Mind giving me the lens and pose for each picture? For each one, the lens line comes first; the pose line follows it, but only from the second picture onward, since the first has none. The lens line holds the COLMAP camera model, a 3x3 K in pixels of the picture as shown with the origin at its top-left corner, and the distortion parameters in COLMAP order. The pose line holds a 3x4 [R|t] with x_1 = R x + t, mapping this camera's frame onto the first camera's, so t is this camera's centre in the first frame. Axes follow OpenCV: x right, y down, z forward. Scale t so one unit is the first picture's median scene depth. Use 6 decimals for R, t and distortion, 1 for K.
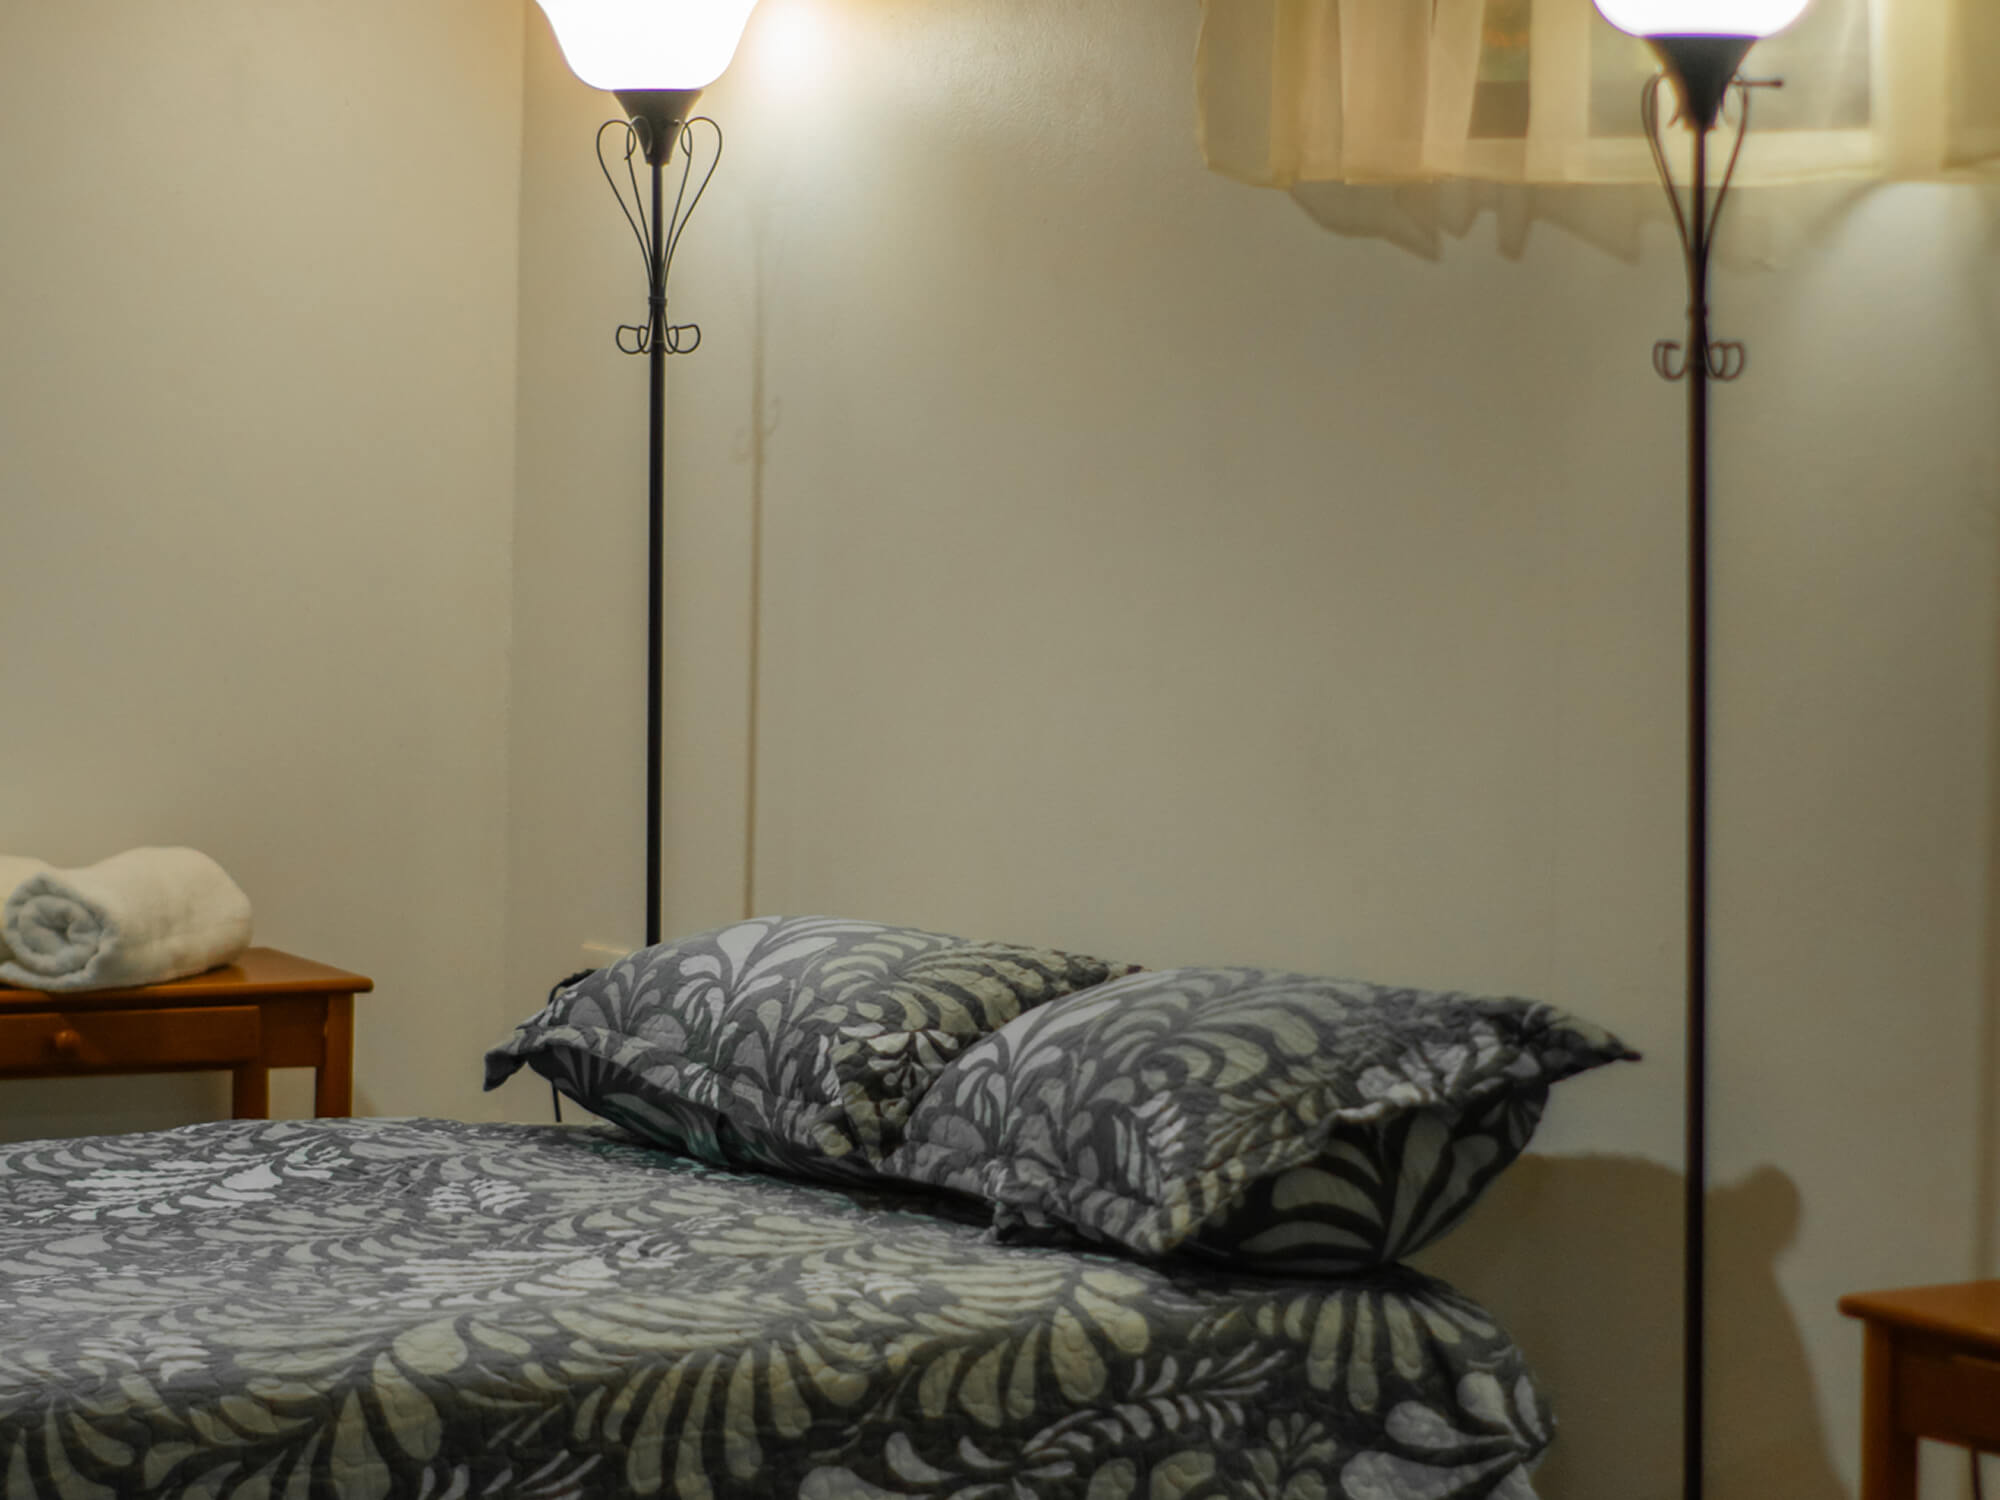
lens RADIAL K [[6311.8, 0, 1000.0], [0, 6311.8, 750.0], [0, 0, 1]] dist [-0.022311, -1.619915]
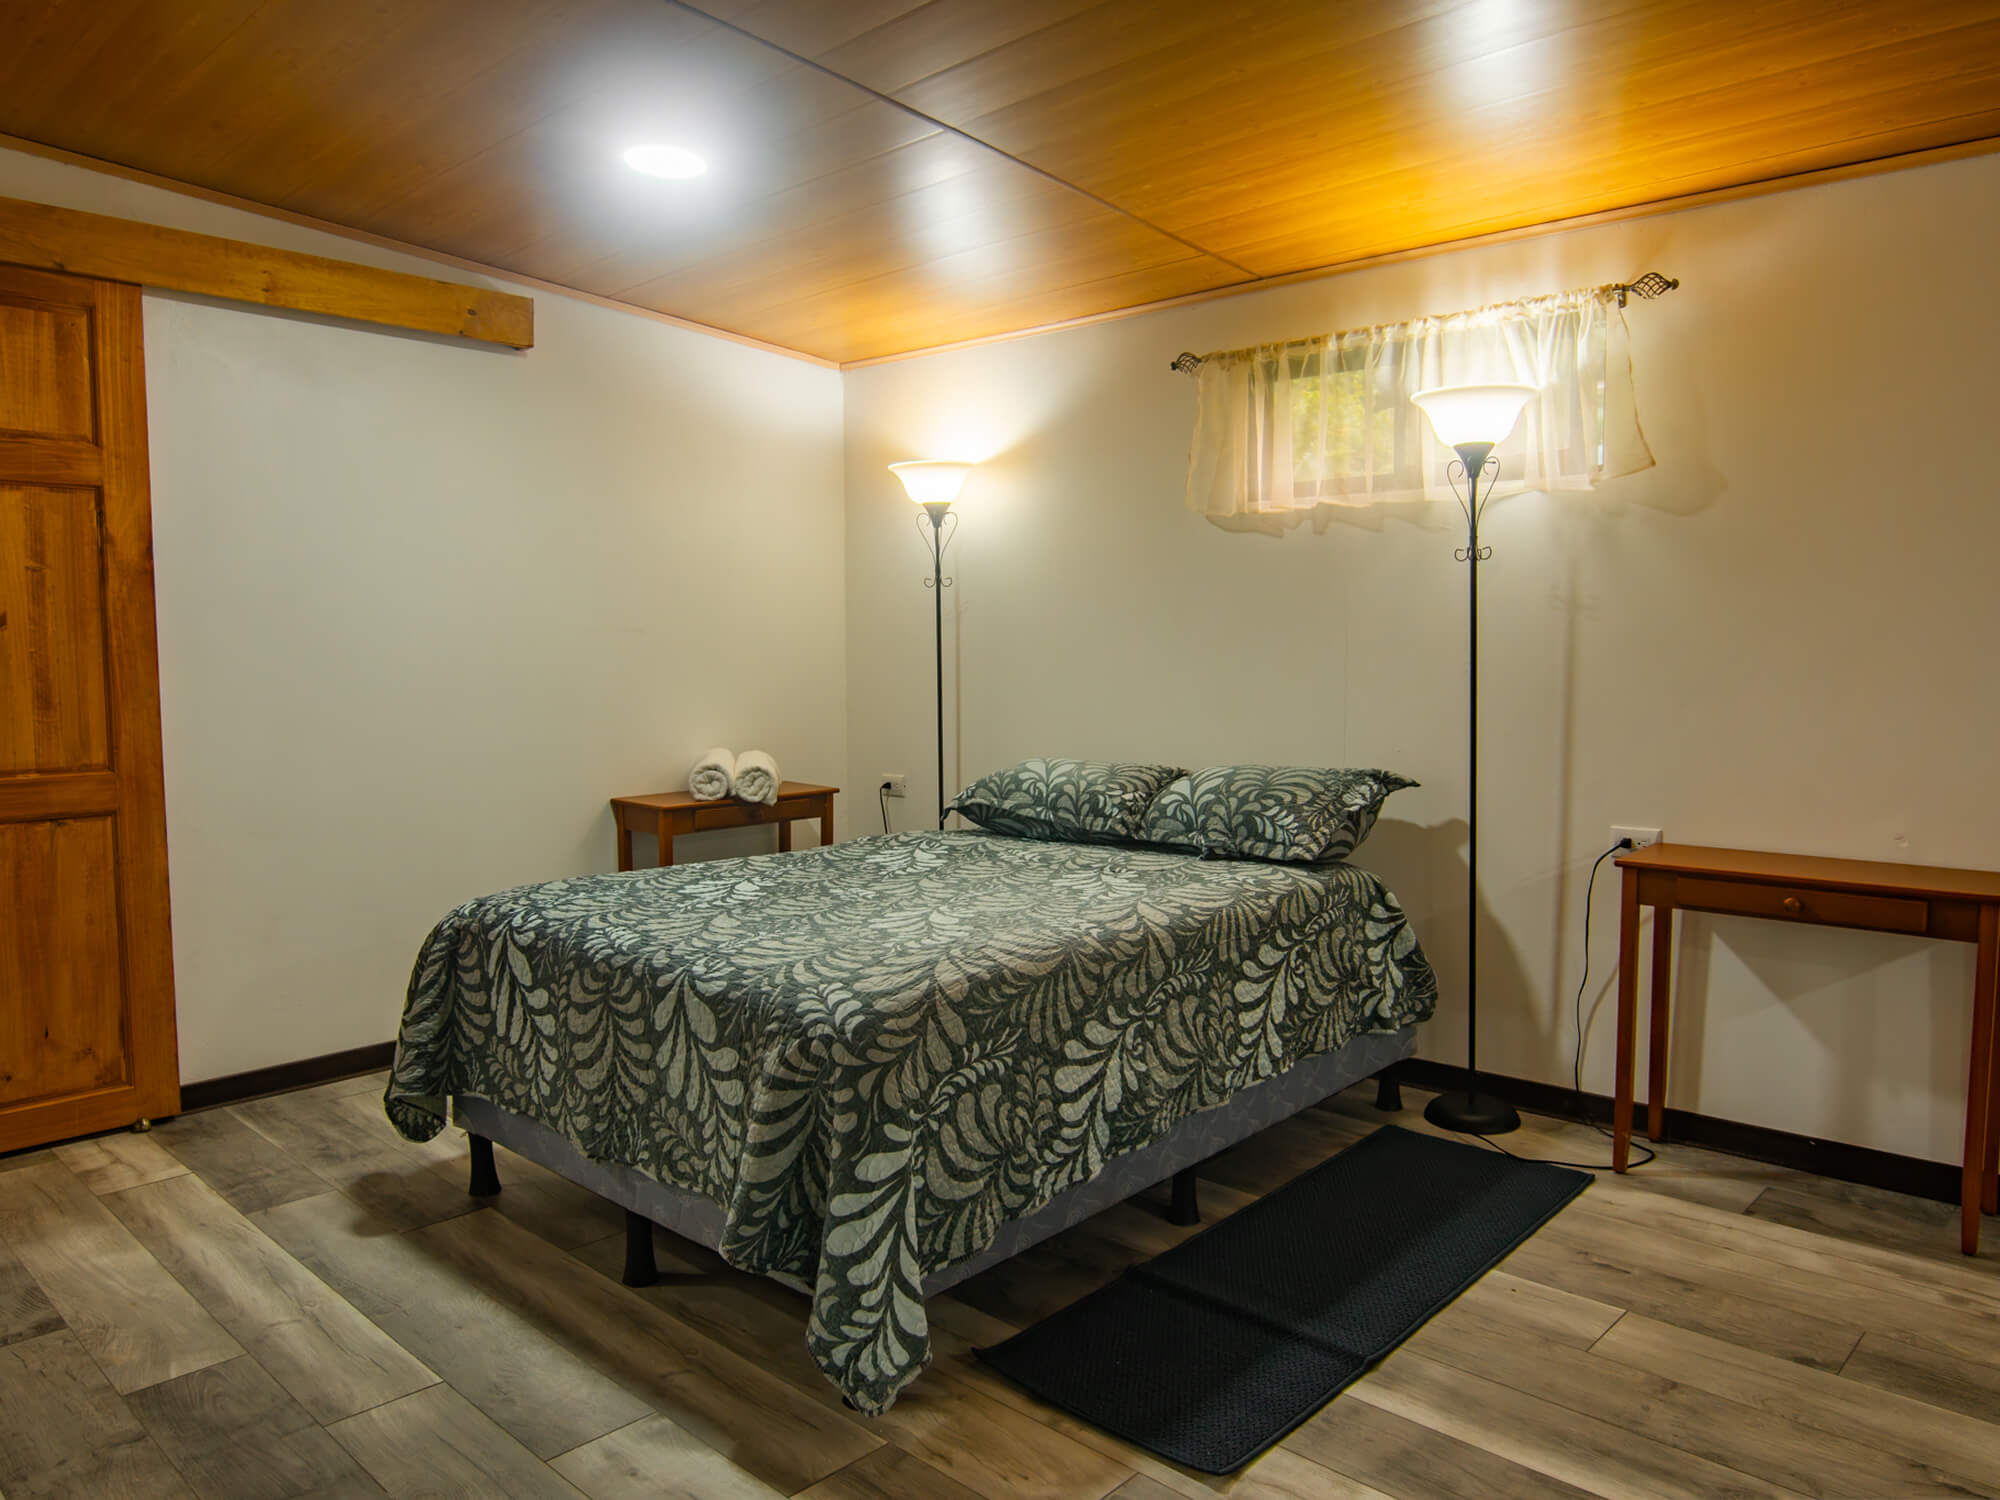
lens RADIAL K [[1353.3, 0, 1000.0], [0, 1353.3, 750.0], [0, 0, 1]] dist [0.008603, -0.029858]
pose [[0.952266, -0.044275, 0.302041, -0.293241], [0.040294, 0.998999, 0.019402, 0.009309], [-0.302598, -0.006305, 0.953097, 0.421011]]
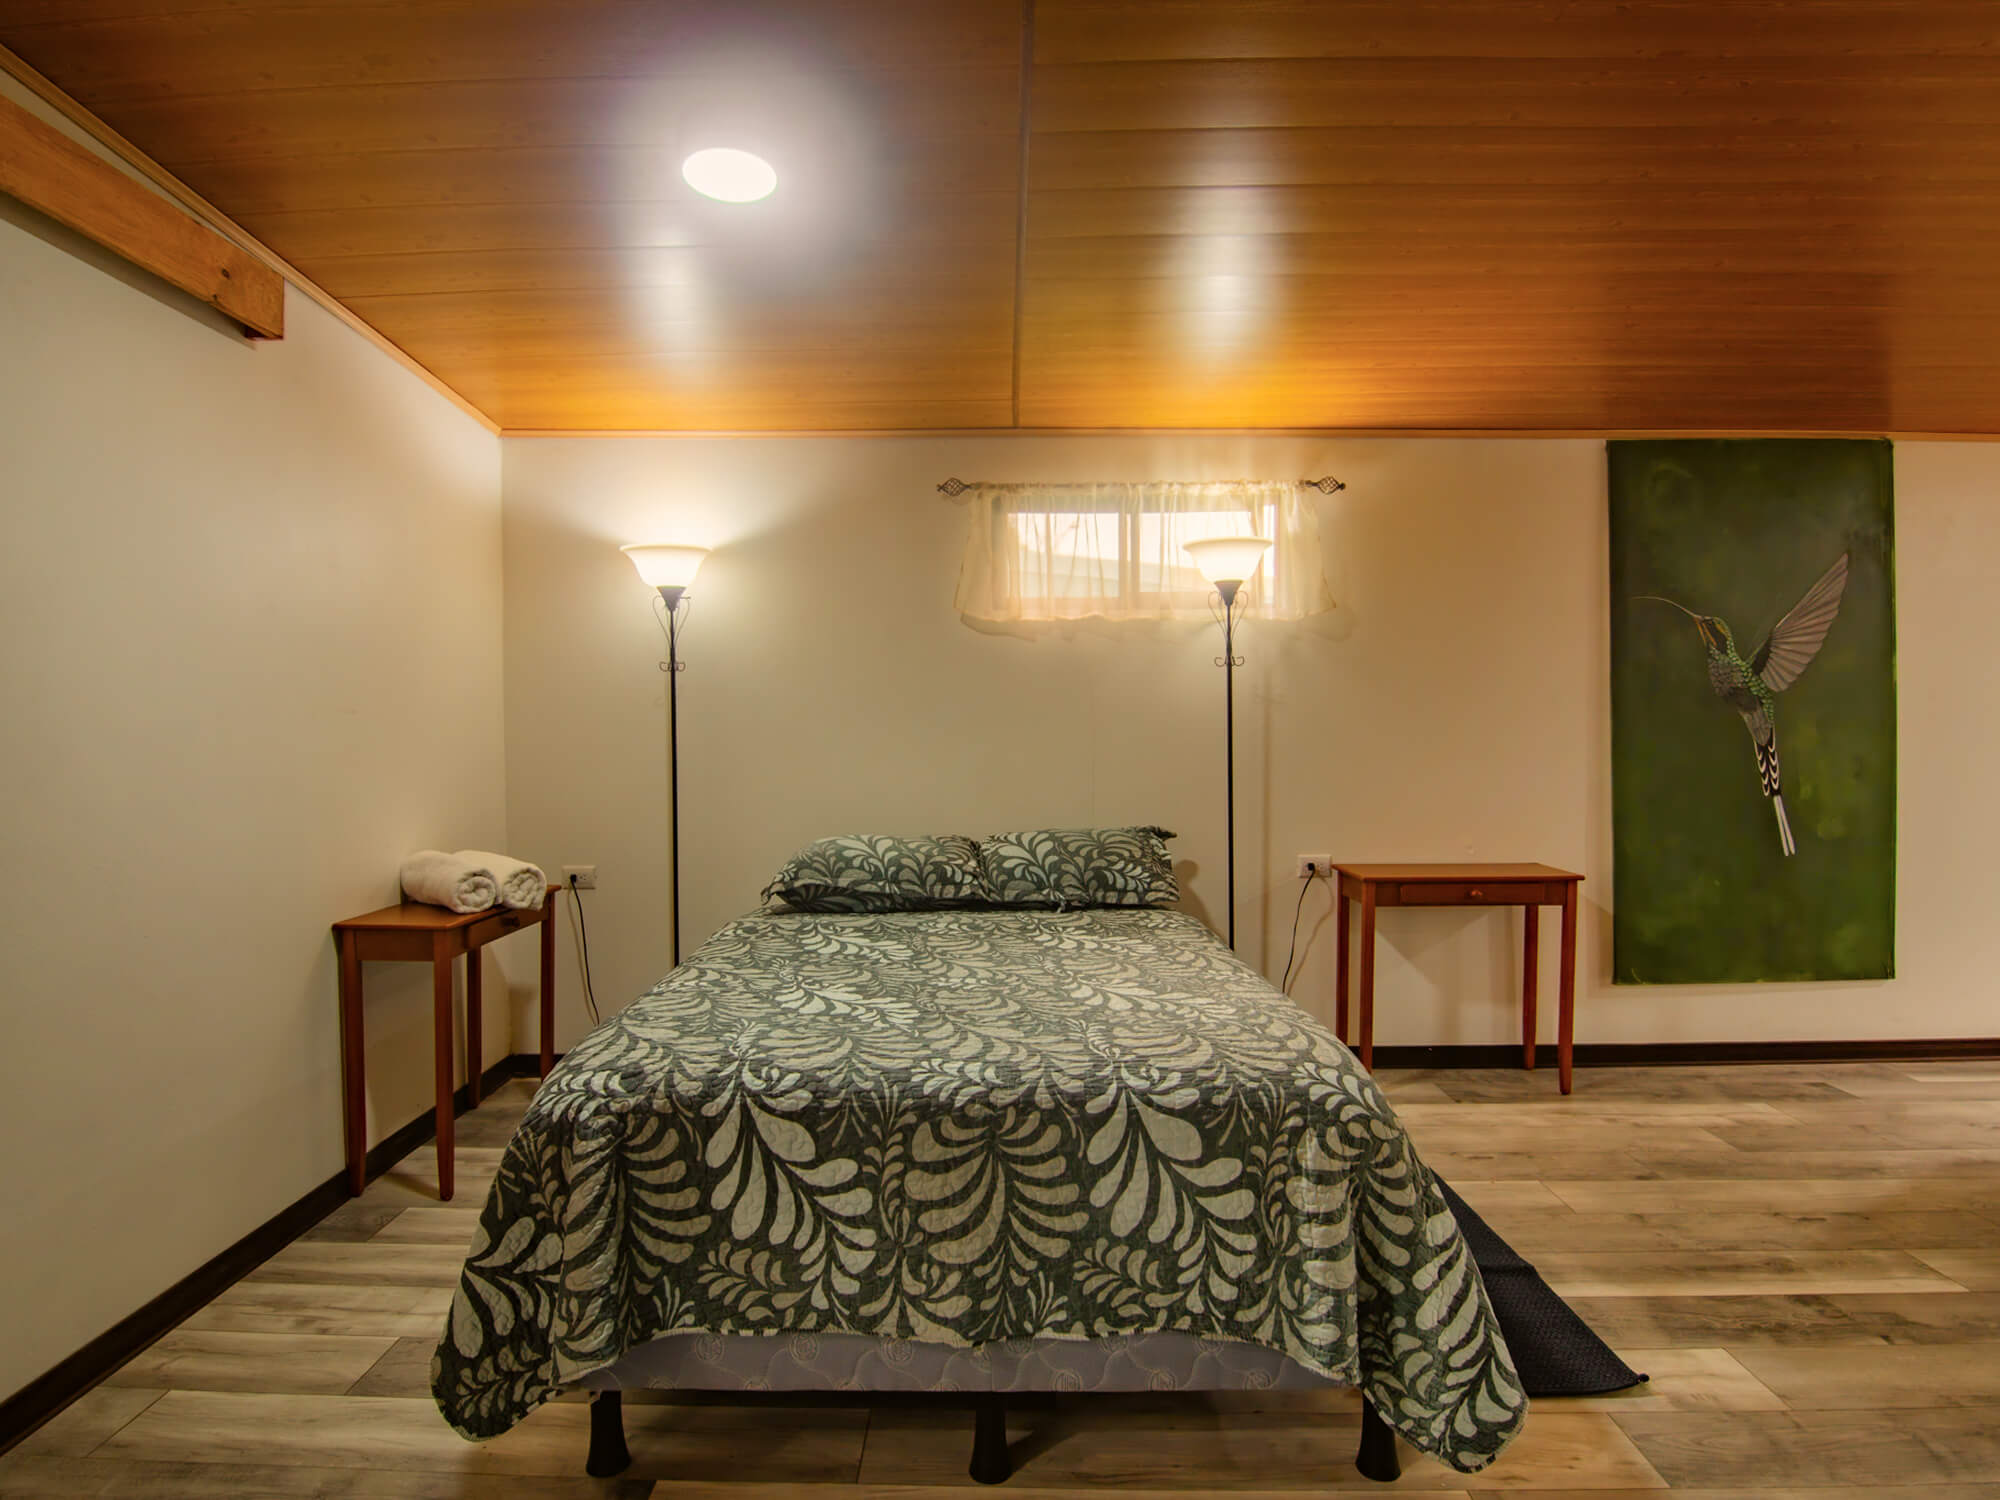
lens RADIAL K [[1078.4, 0, 968.7], [0, 1078.4, 759.2], [0, 0, 1]] dist [0.000202, -0.012163]
pose [[0.512147, -0.043477, 0.857797, -0.552971], [0.069999, 0.997509, 0.008766, -0.016532], [-0.856041, 0.055555, 0.513914, 0.746890]]
